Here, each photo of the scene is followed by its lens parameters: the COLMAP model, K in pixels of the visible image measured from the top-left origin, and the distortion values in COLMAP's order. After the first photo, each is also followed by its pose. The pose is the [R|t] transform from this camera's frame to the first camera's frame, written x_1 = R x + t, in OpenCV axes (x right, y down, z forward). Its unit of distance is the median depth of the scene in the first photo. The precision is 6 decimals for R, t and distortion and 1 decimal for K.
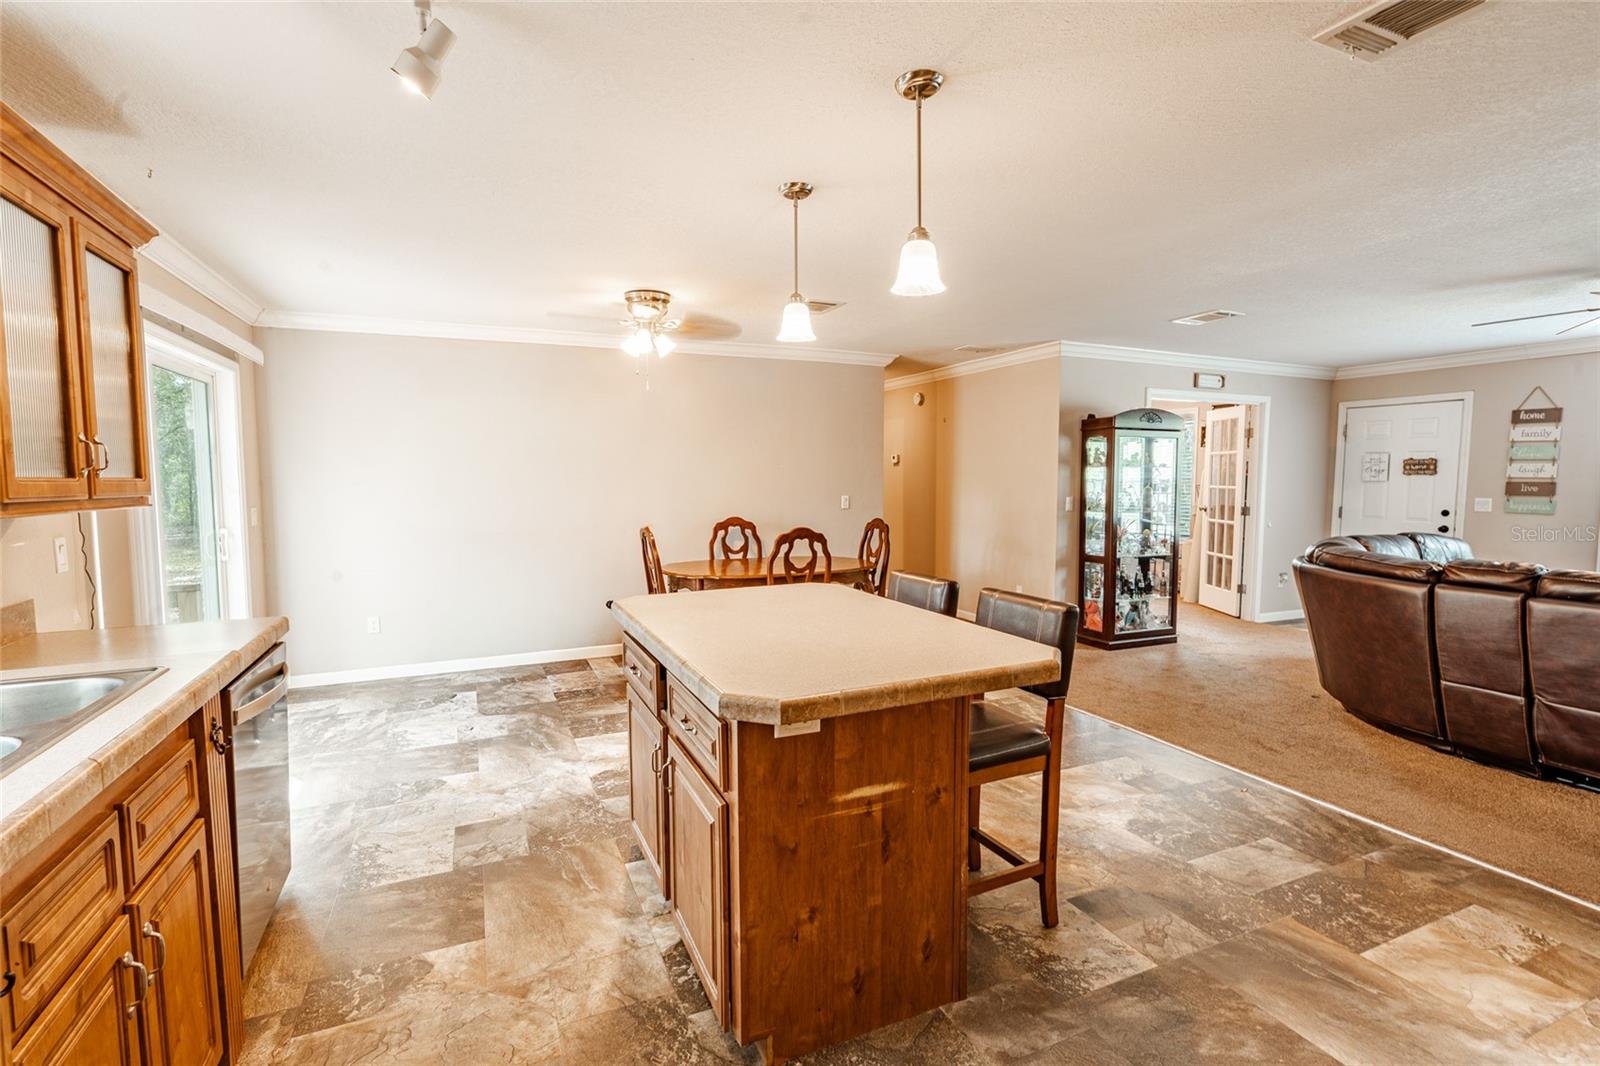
lens RADIAL K [[724.8, 0, 804.5], [0, 724.8, 520.9], [0, 0, 1]] dist [0.016815, -0.000364]
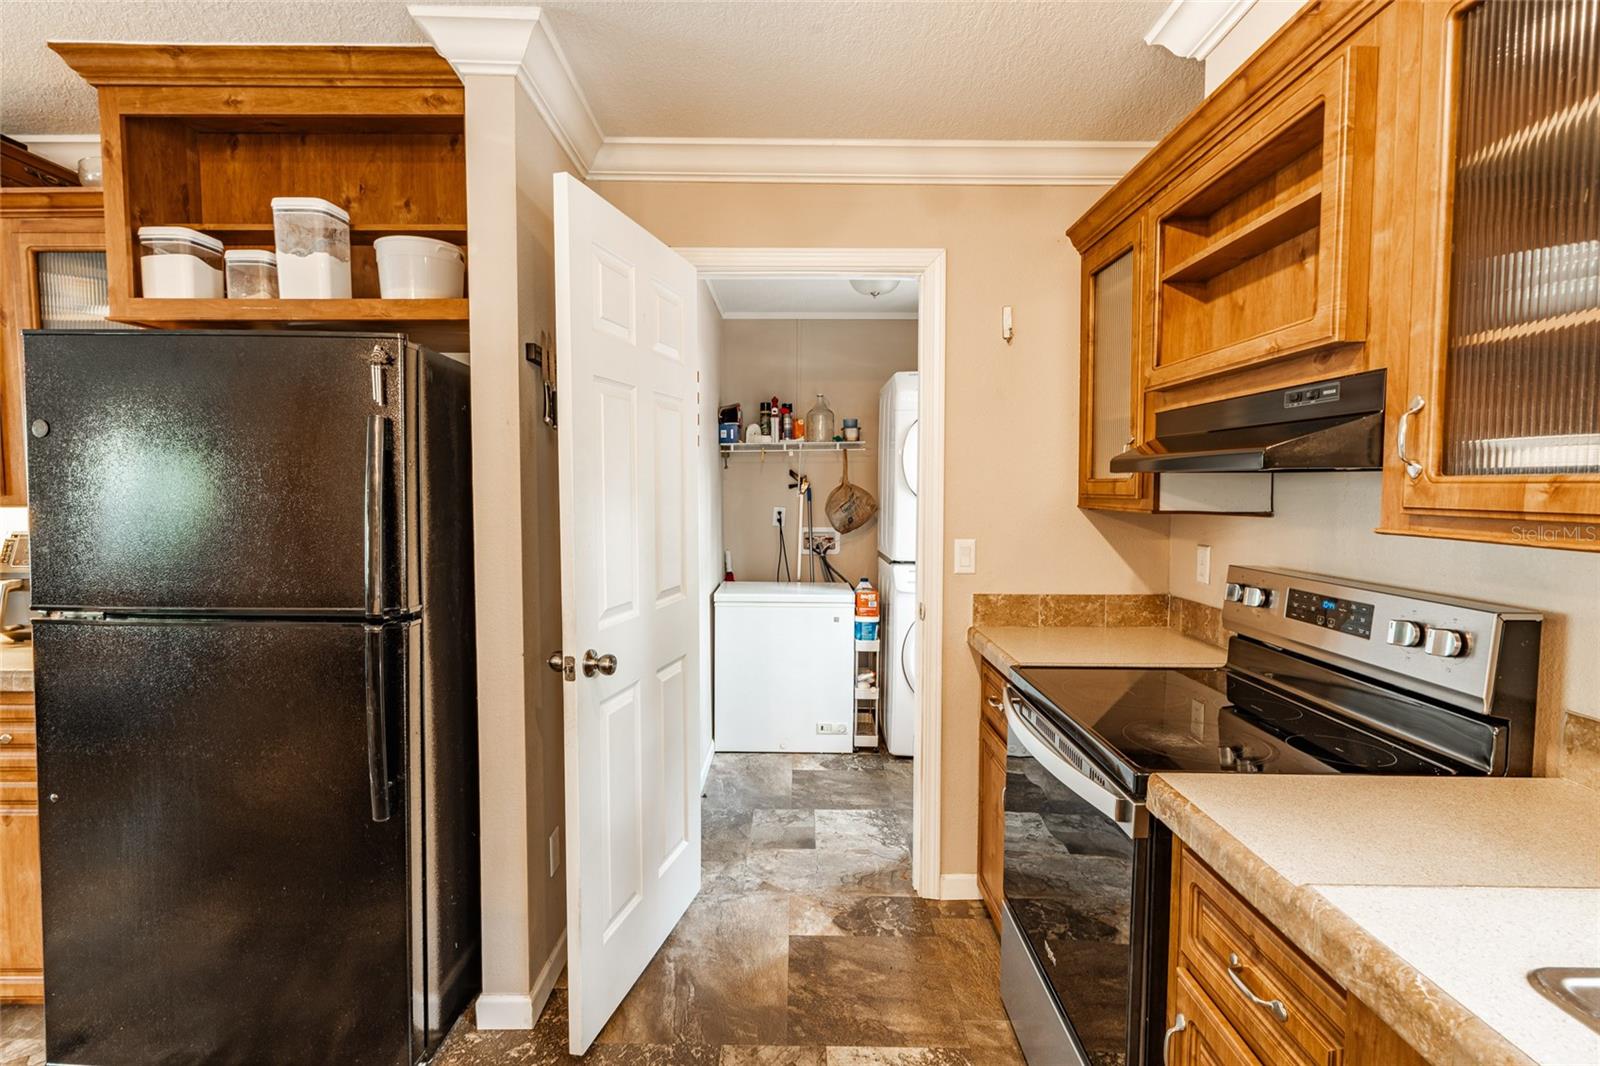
lens RADIAL K [[747.1, 0, 805.6], [0, 747.1, 527.9], [0, 0, 1]] dist [0.002463, 0.000849]
pose [[-0.912411, -0.024025, 0.408568, -0.134160], [0.022966, 0.993697, 0.109719, -0.015003], [-0.408629, 0.109492, -0.906109, 0.289068]]
